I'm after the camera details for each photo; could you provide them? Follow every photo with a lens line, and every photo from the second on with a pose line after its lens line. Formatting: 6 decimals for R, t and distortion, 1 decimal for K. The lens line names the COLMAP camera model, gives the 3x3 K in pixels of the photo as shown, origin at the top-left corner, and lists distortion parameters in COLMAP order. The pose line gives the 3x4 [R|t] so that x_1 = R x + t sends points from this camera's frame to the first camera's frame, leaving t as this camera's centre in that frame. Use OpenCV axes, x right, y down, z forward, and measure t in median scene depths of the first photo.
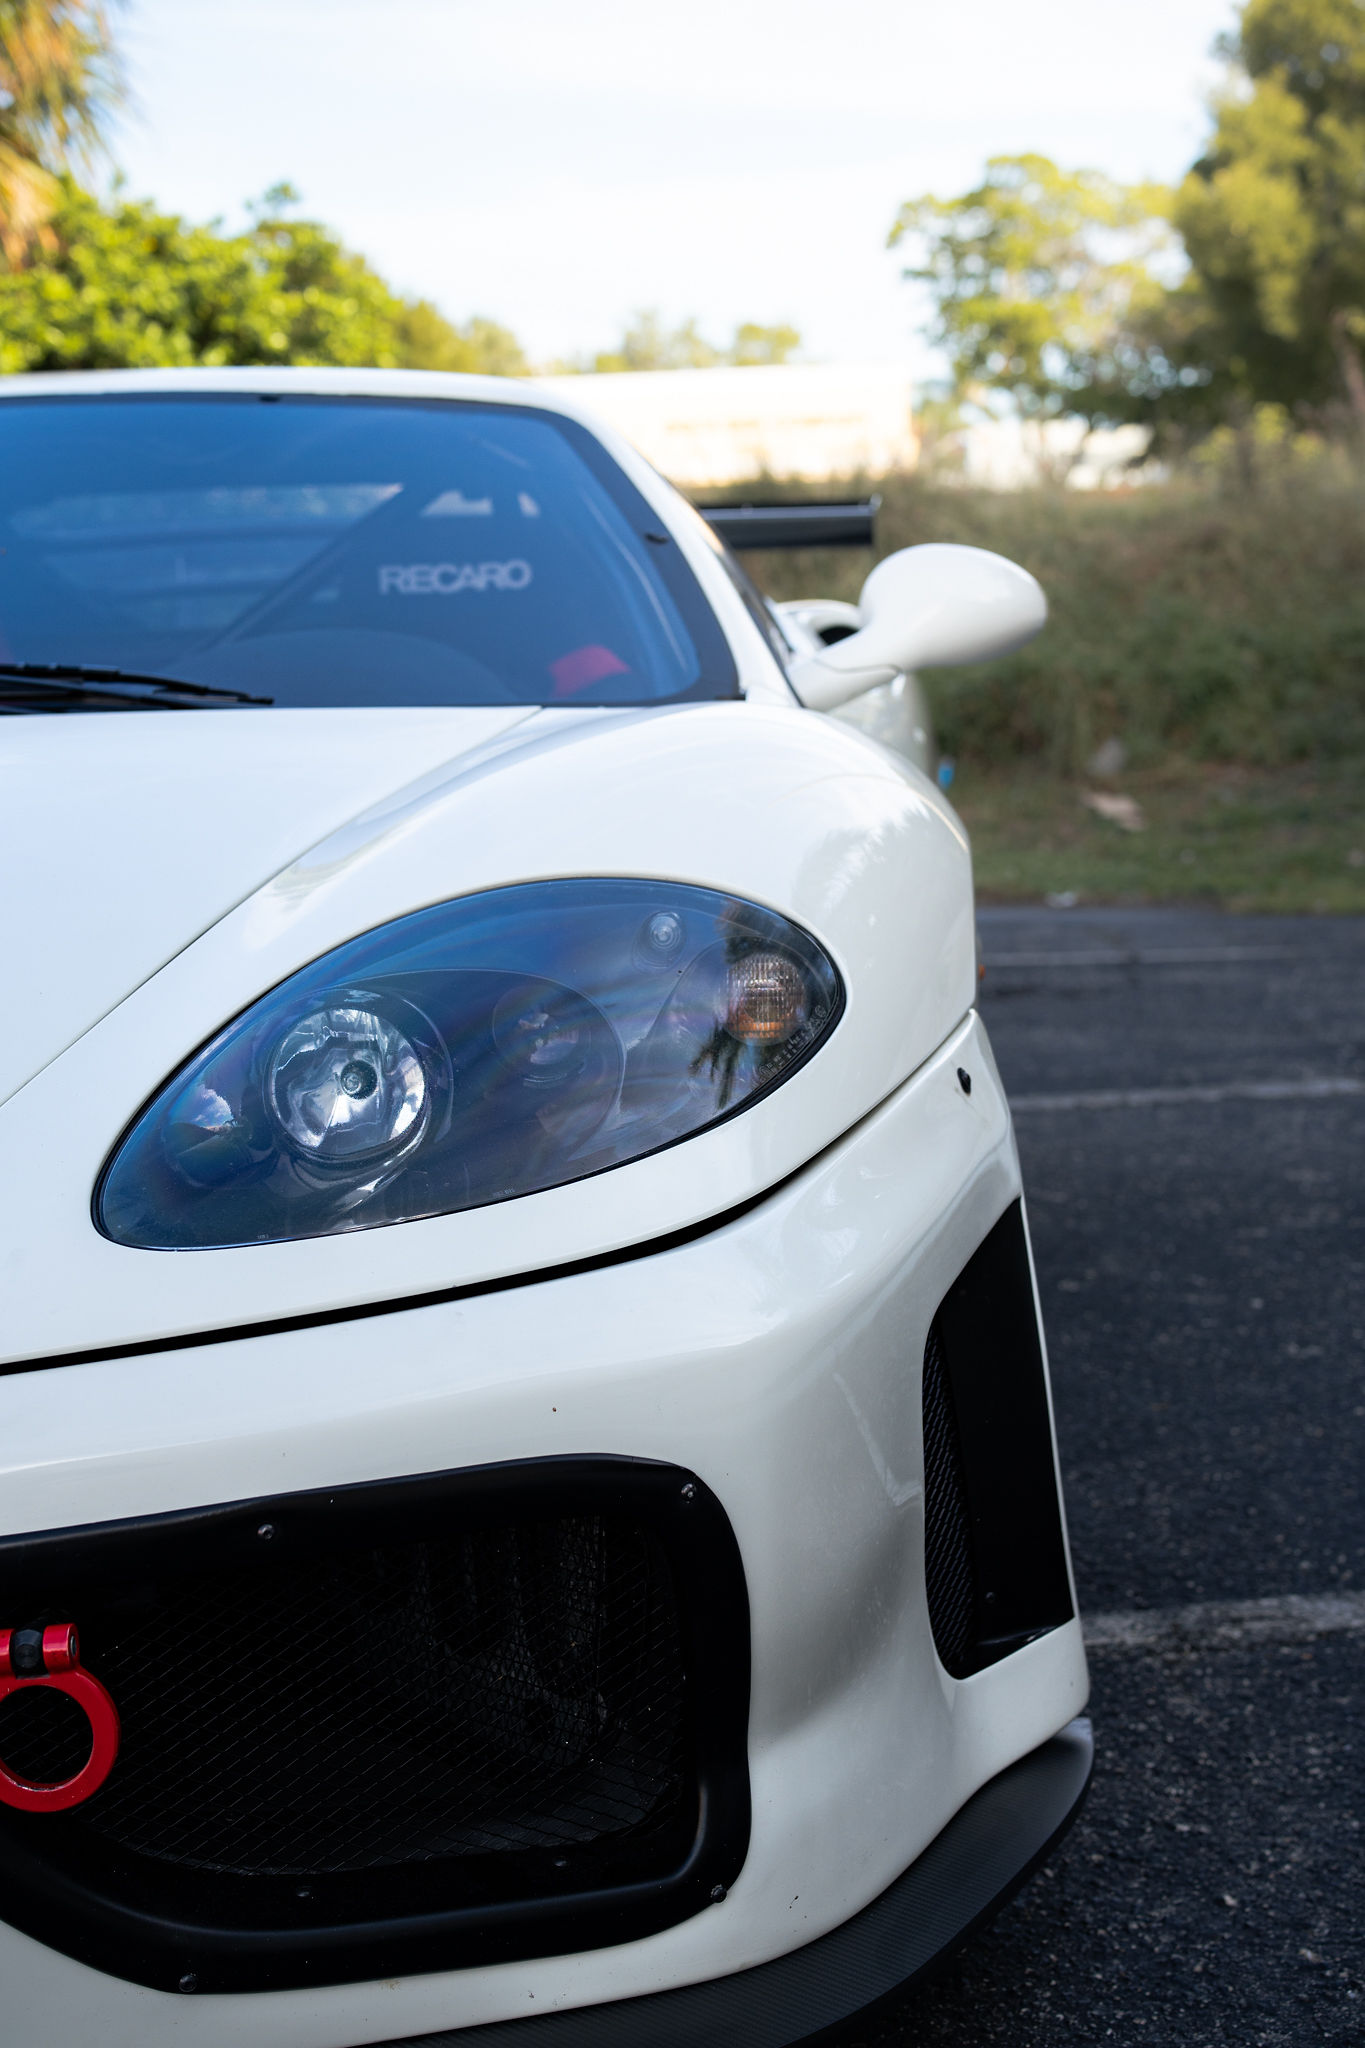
lens RADIAL K [[3234.9, 0, 666.5], [0, 3234.9, 1022.9], [0, 0, 1]] dist [0.079045, 0.000000]
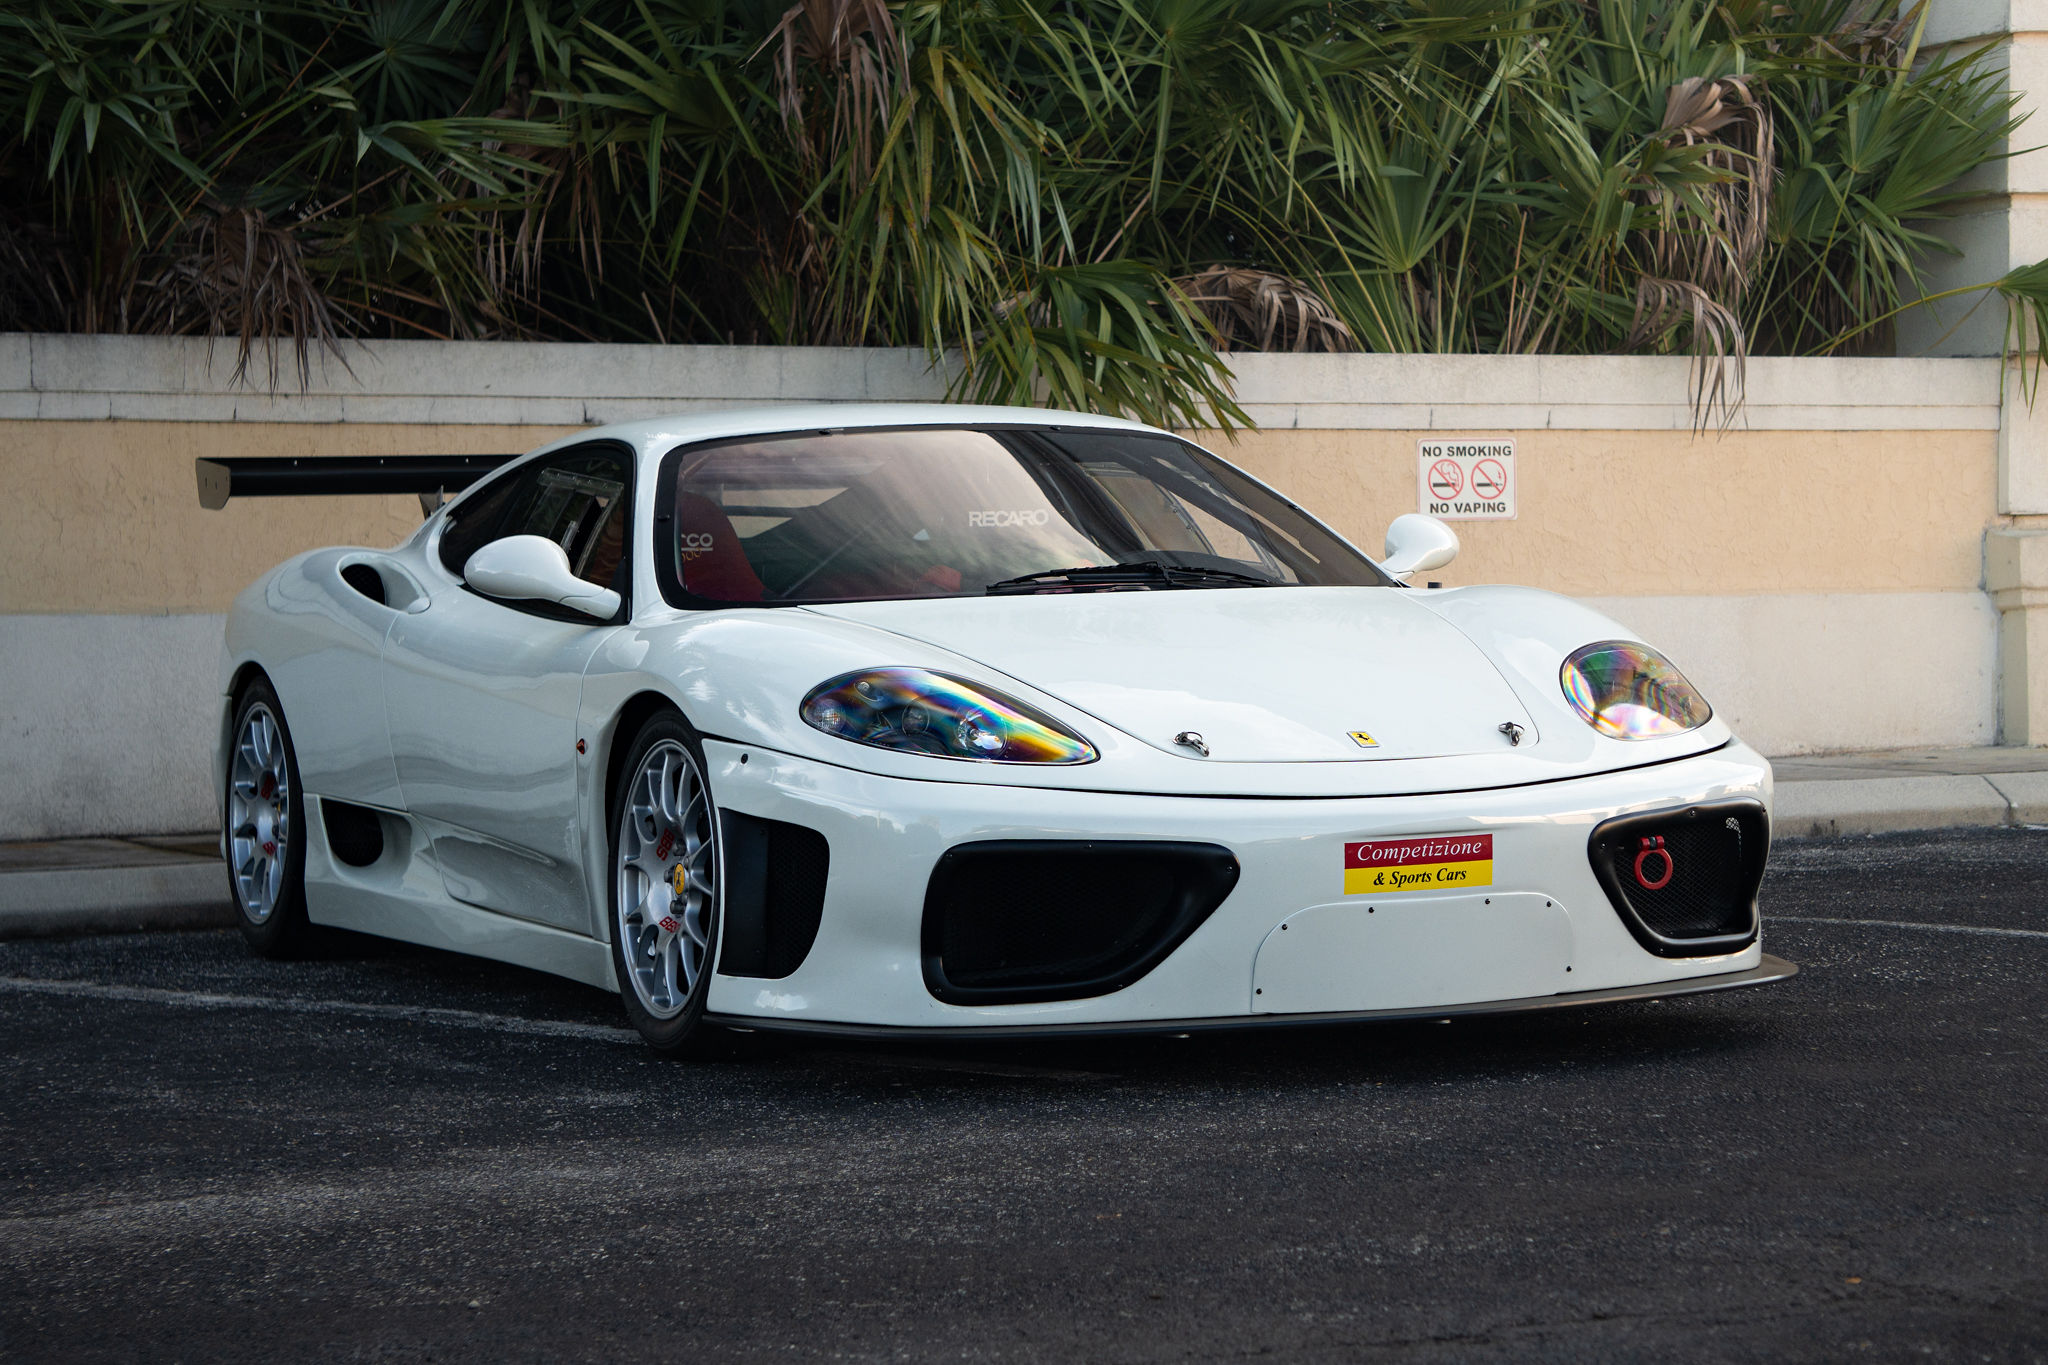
lens RADIAL K [[4925.6, 0, 1091.5], [0, 4925.6, 731.9], [0, 0, 1]] dist [0.219069, 0.000000]
pose [[0.875848, -0.006696, 0.482541, -0.082528], [0.044357, 0.996788, -0.066679, 0.010000], [-0.480544, 0.079804, 0.873332, -0.084942]]
